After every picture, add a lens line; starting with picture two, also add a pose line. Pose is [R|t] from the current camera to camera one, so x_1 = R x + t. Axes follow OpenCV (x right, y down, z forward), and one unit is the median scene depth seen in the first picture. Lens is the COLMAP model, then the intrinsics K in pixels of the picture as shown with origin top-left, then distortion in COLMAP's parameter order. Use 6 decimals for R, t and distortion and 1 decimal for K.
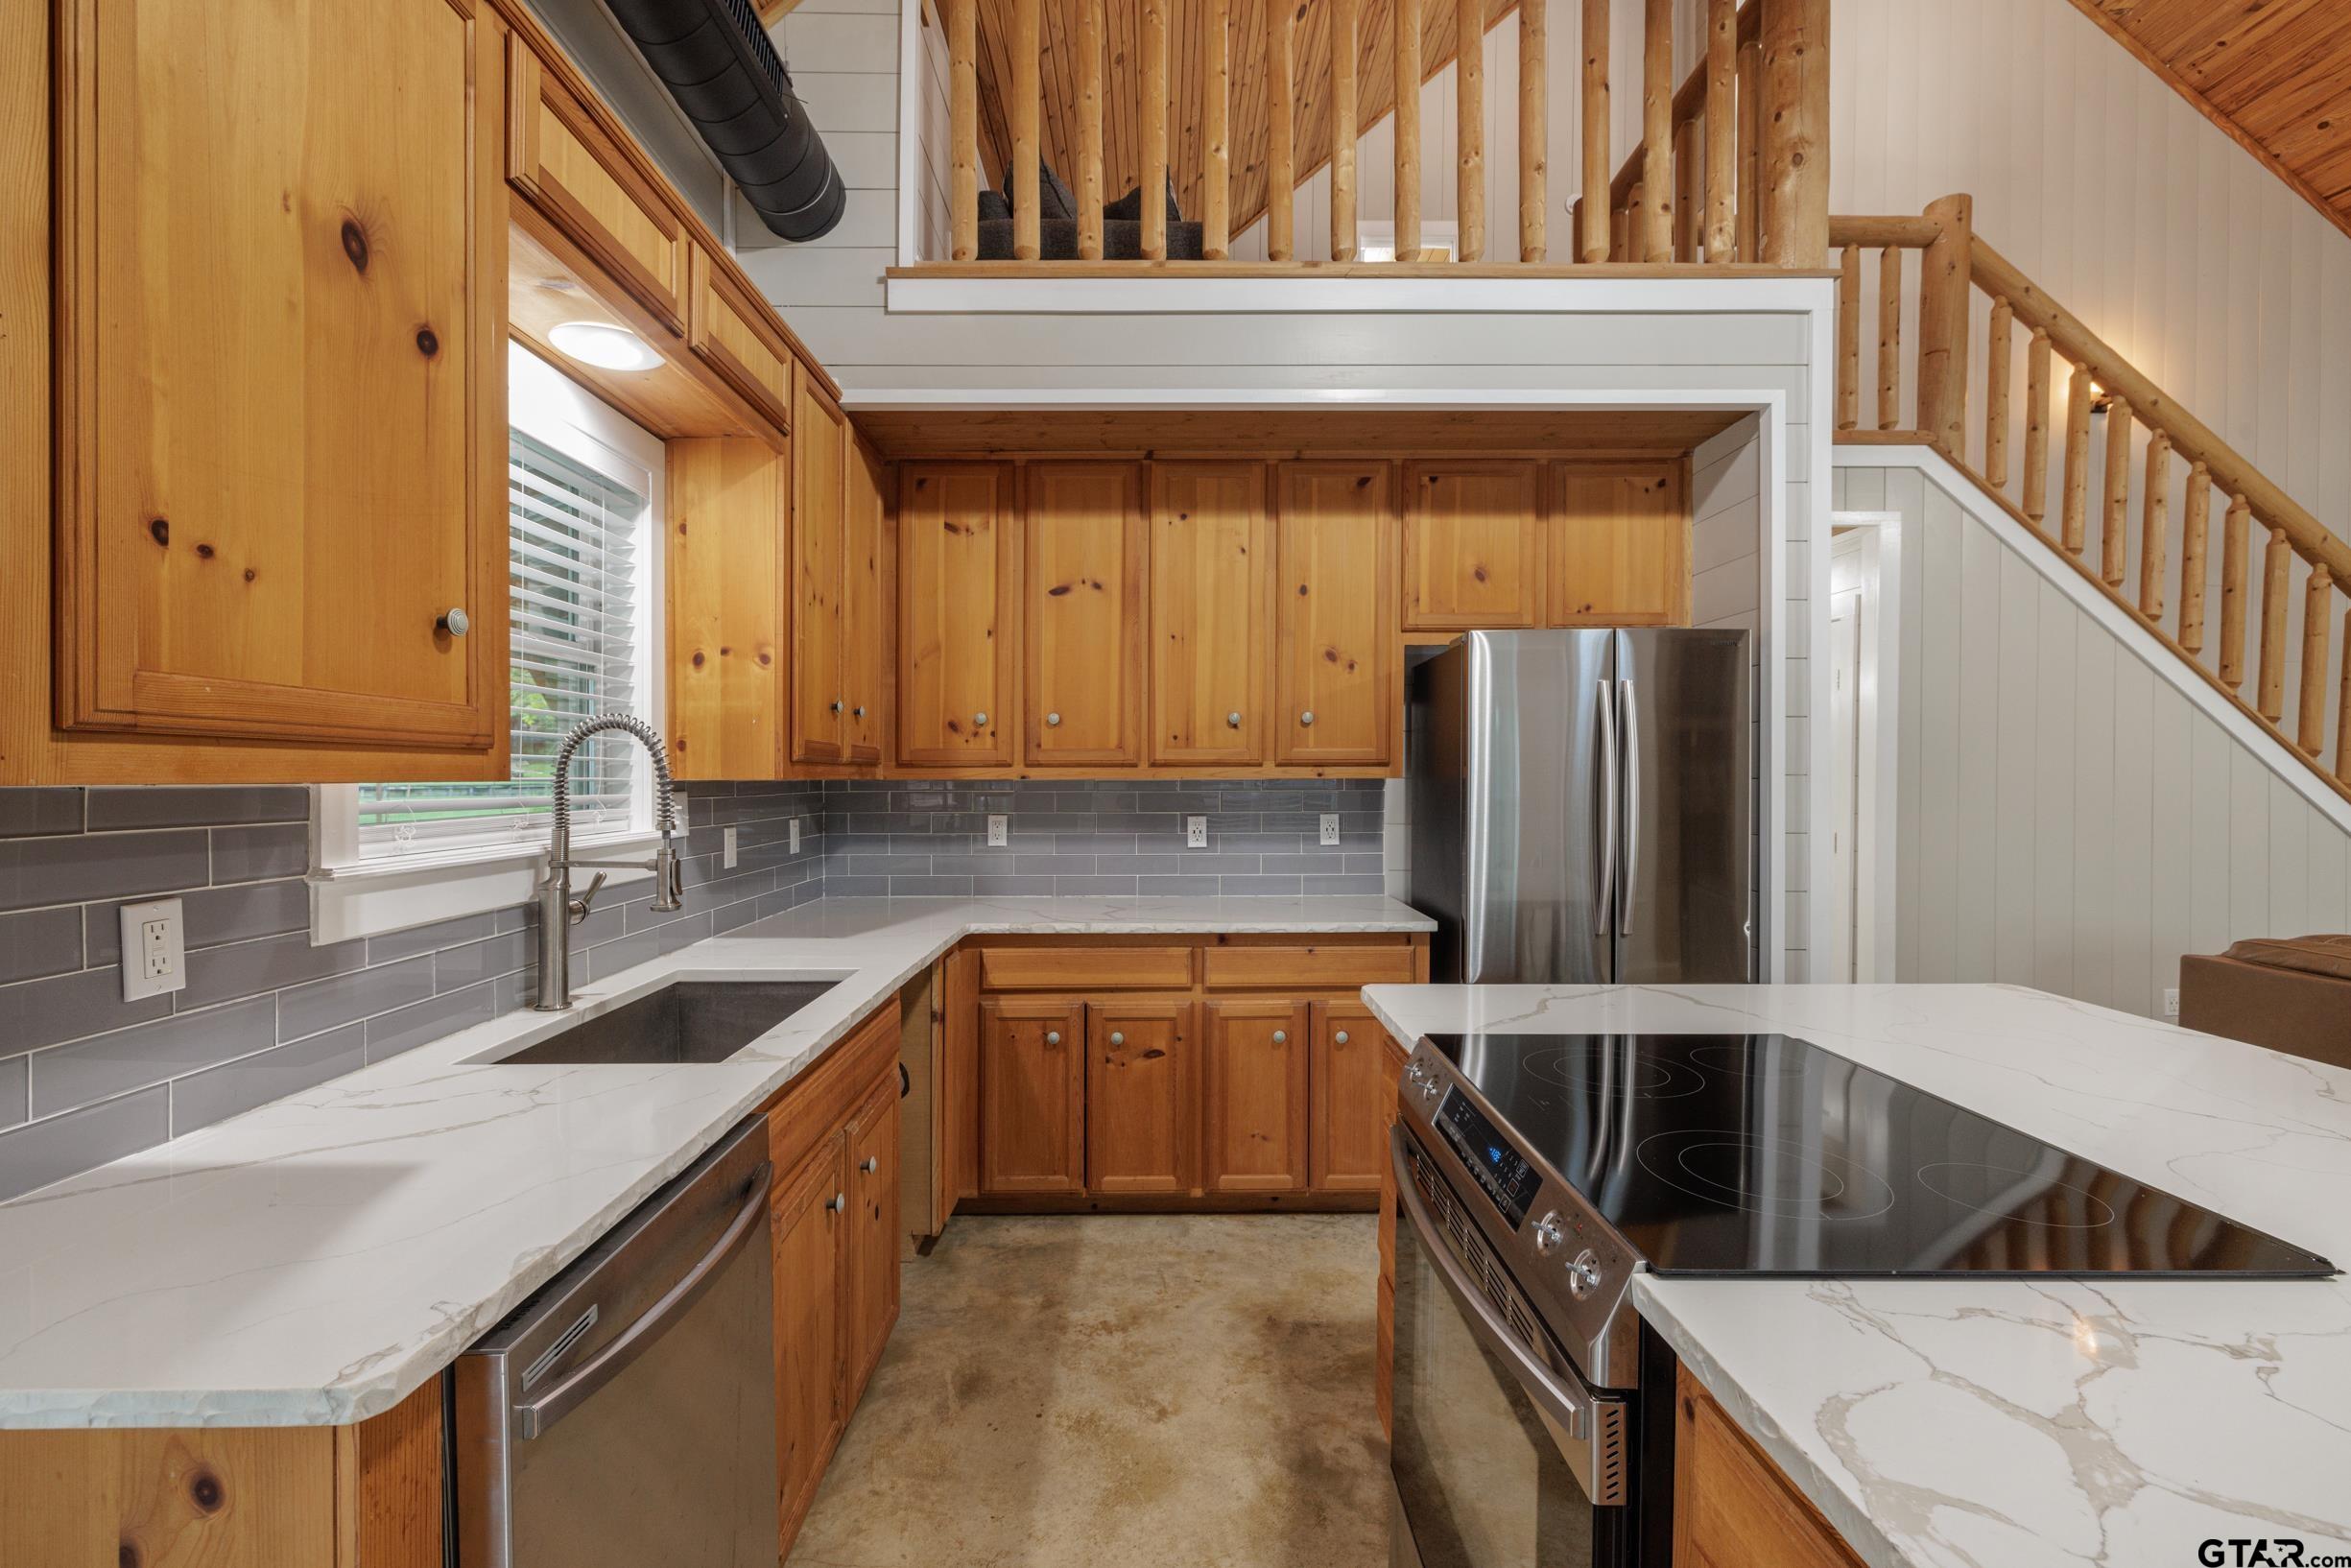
lens RADIAL K [[999.7, 0, 1162.7], [0, 999.7, 795.8], [0, 0, 1]] dist [0.000596, -0.001271]
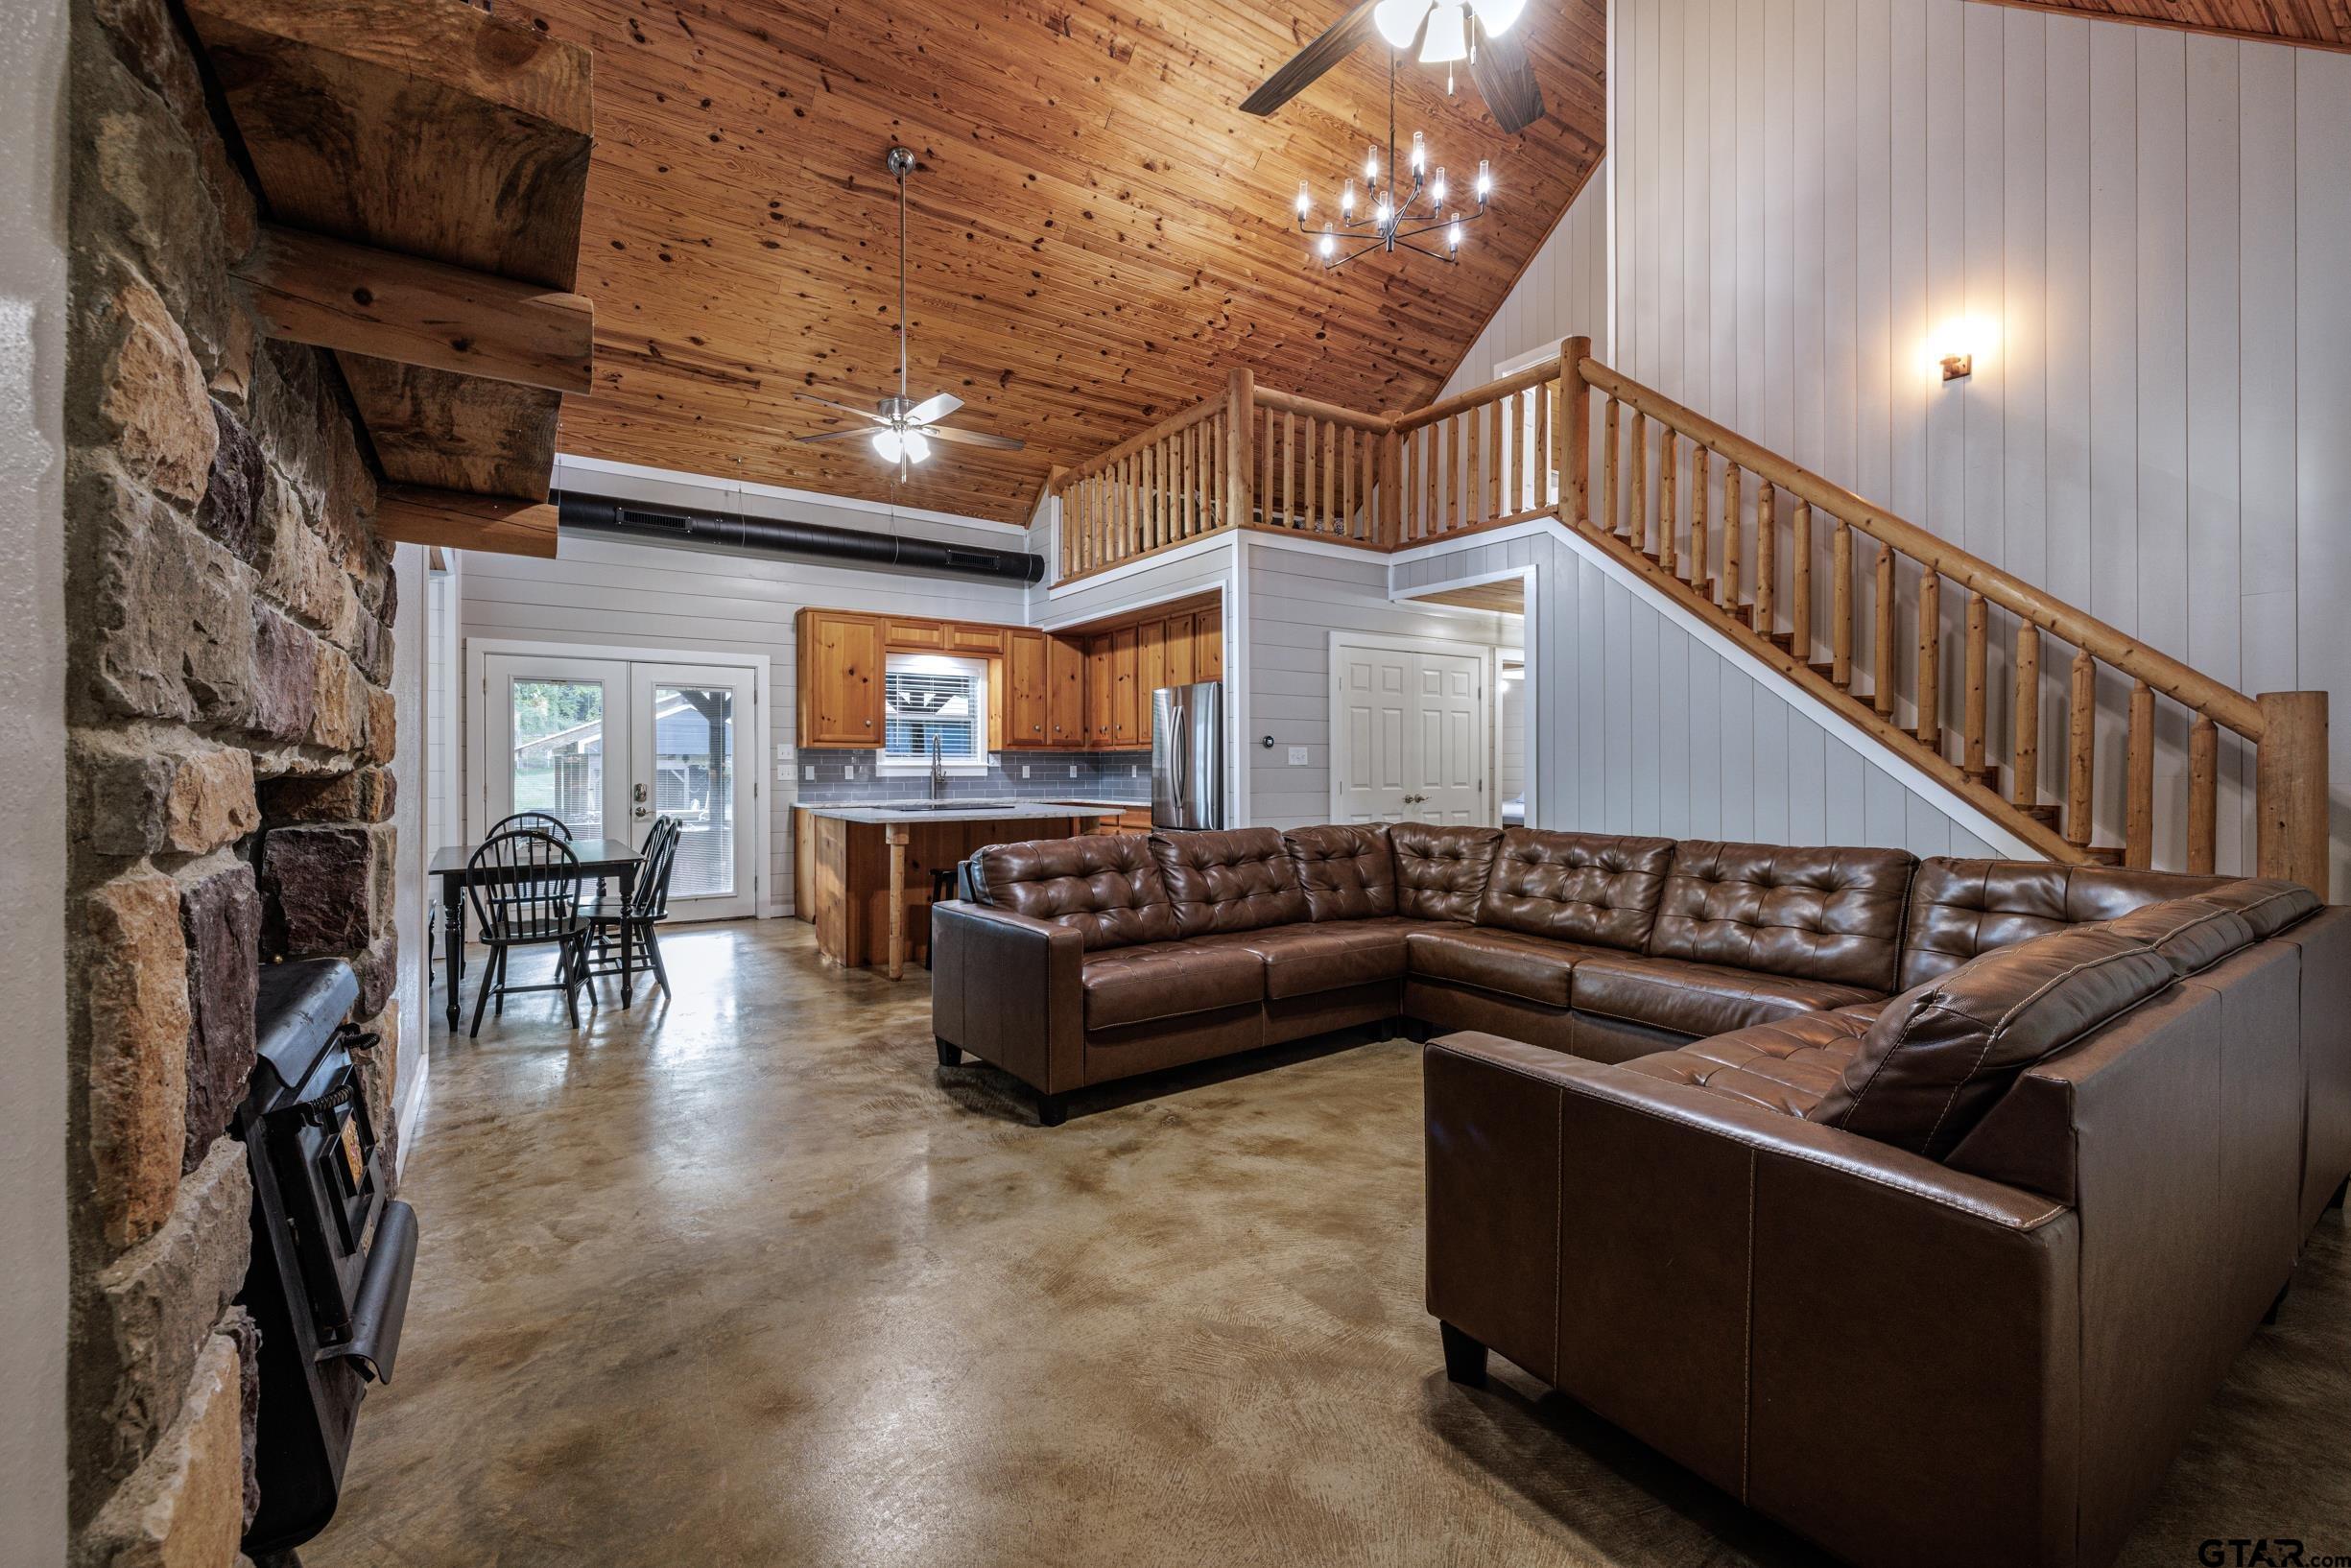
lens RADIAL K [[999.7, 0, 1155.8], [0, 999.7, 760.2], [0, 0, 1]] dist [0.000596, -0.001271]
pose [[0.549046, -0.010746, -0.835723, 2.223195], [-0.015483, 0.999615, -0.023026, 0.072756], [0.835649, 0.025582, 0.548668, -0.384840]]
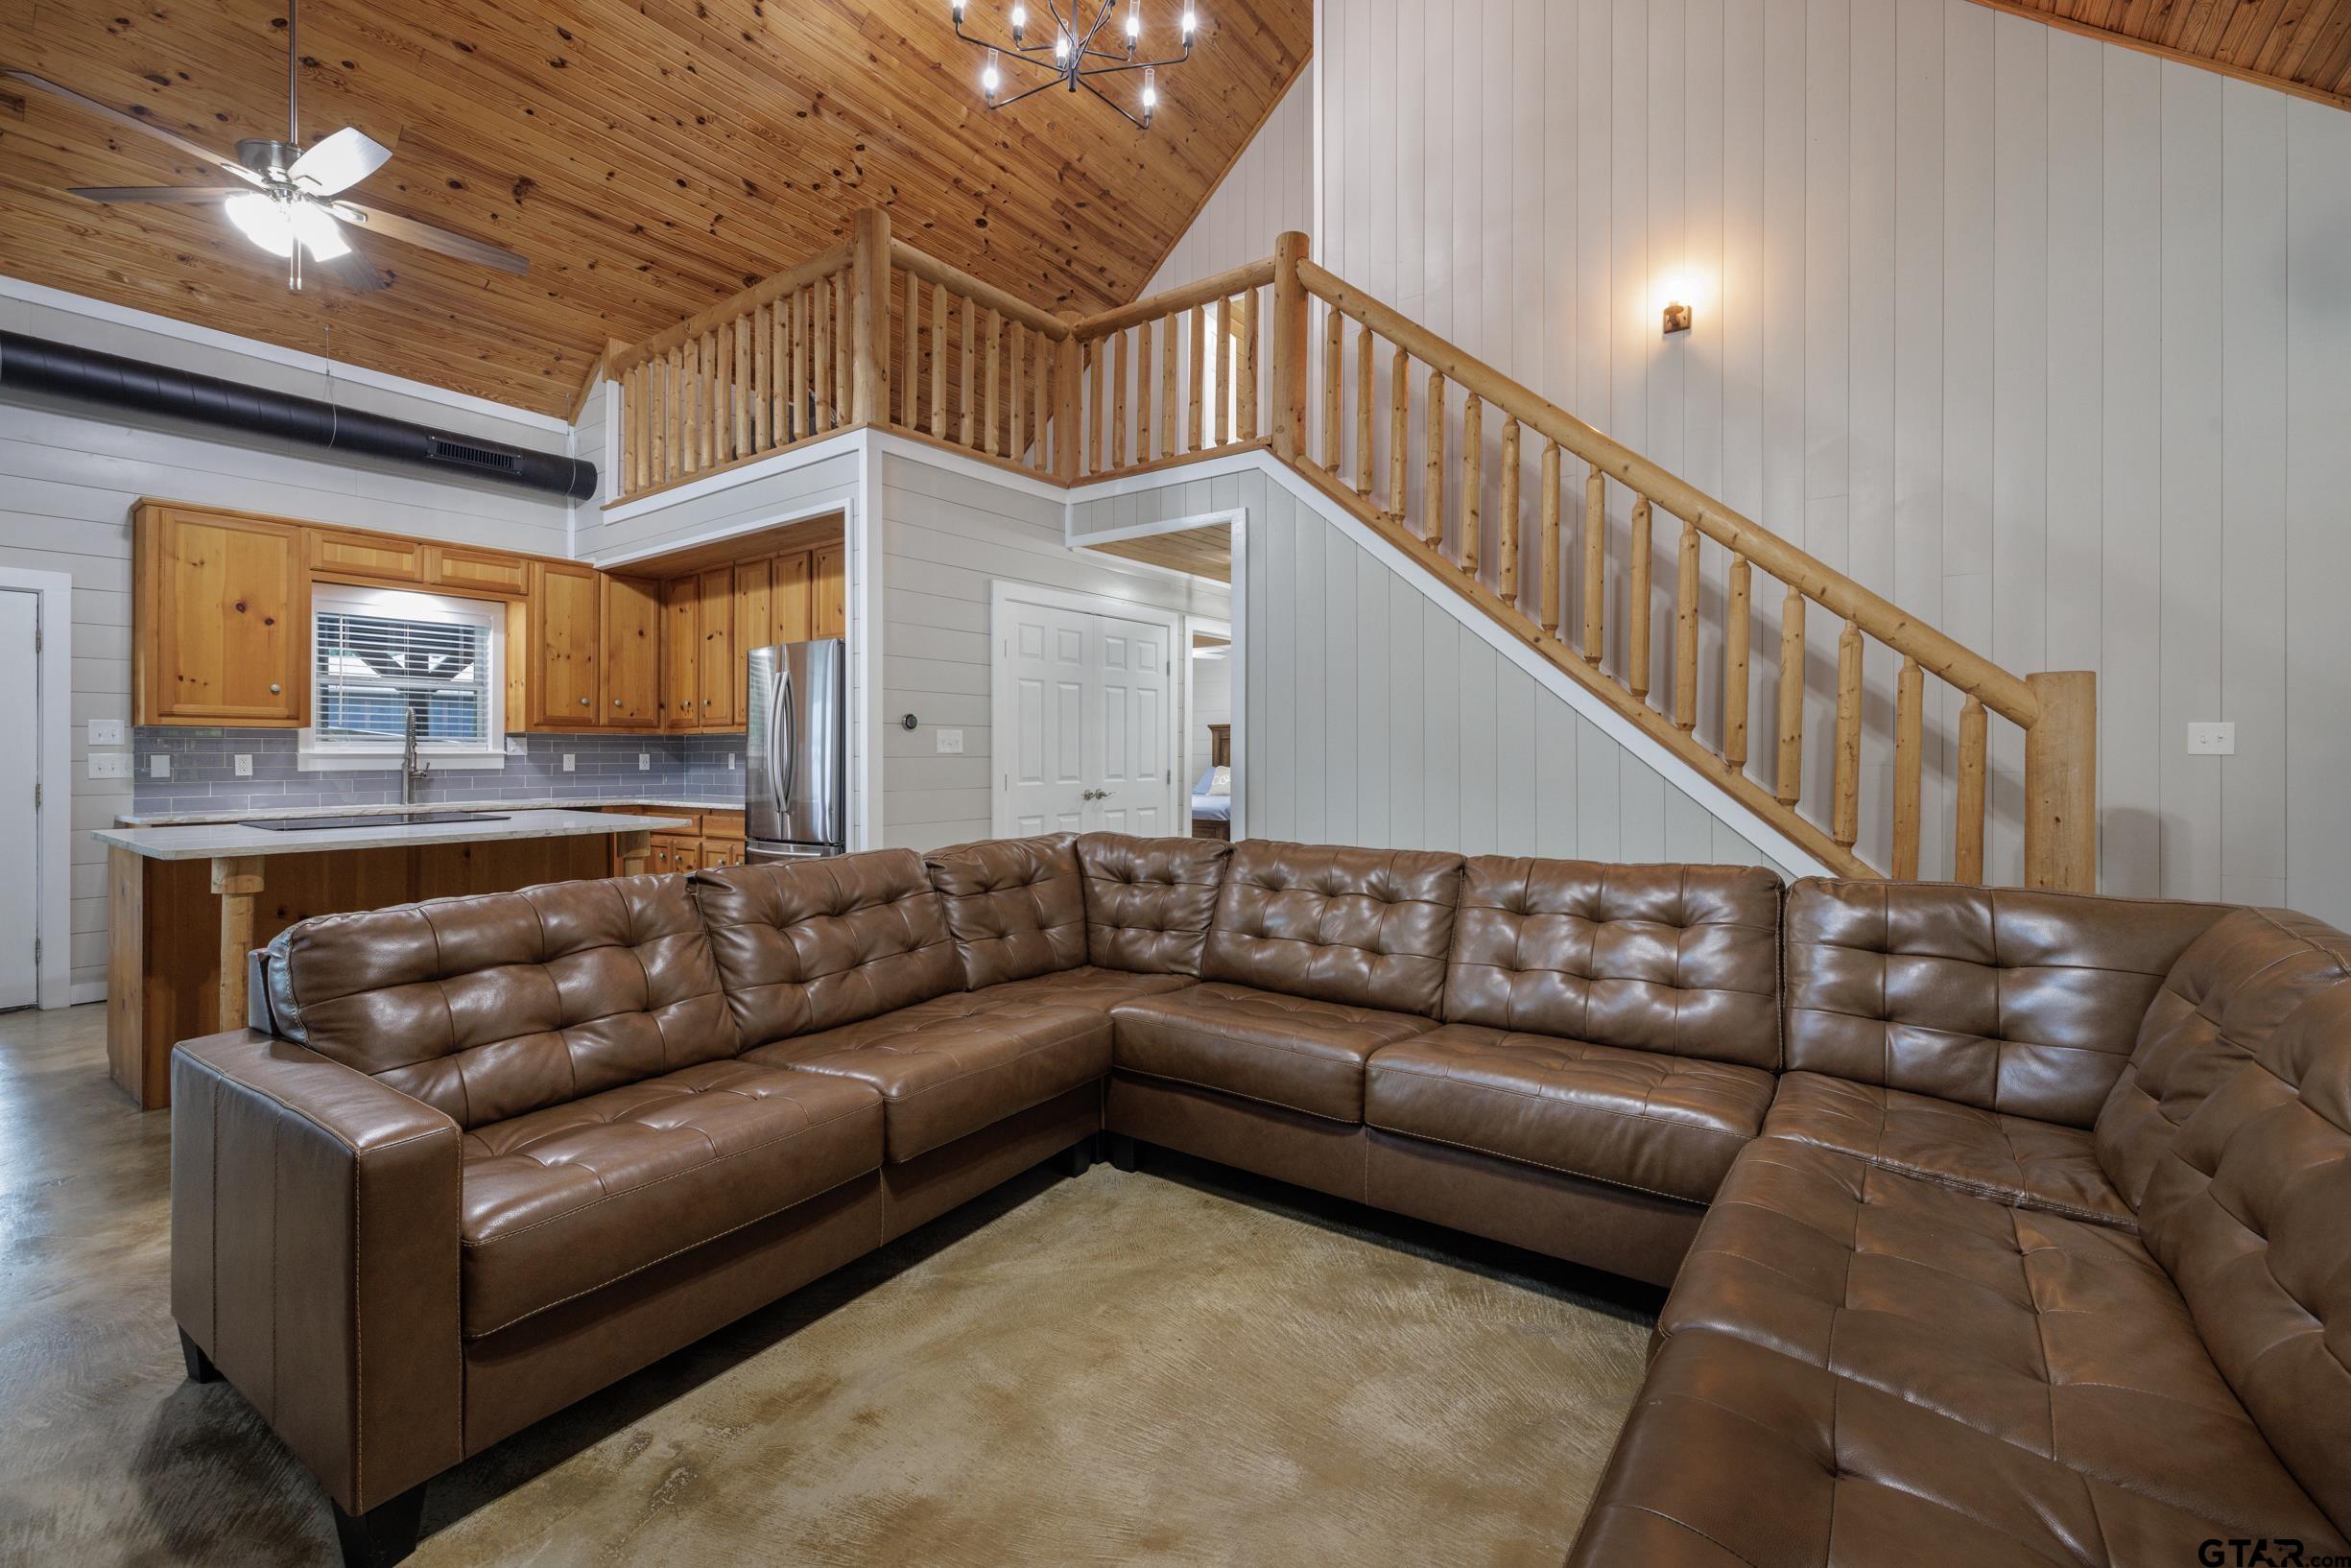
lens RADIAL K [[999.7, 0, 1157.6], [0, 999.7, 744.6], [0, 0, 1]] dist [0.000596, -0.001271]
pose [[0.796654, -0.011420, -0.604327, 1.835398], [-0.008373, 0.999517, -0.029925, 0.060066], [0.604377, 0.028900, 0.796174, -0.032034]]
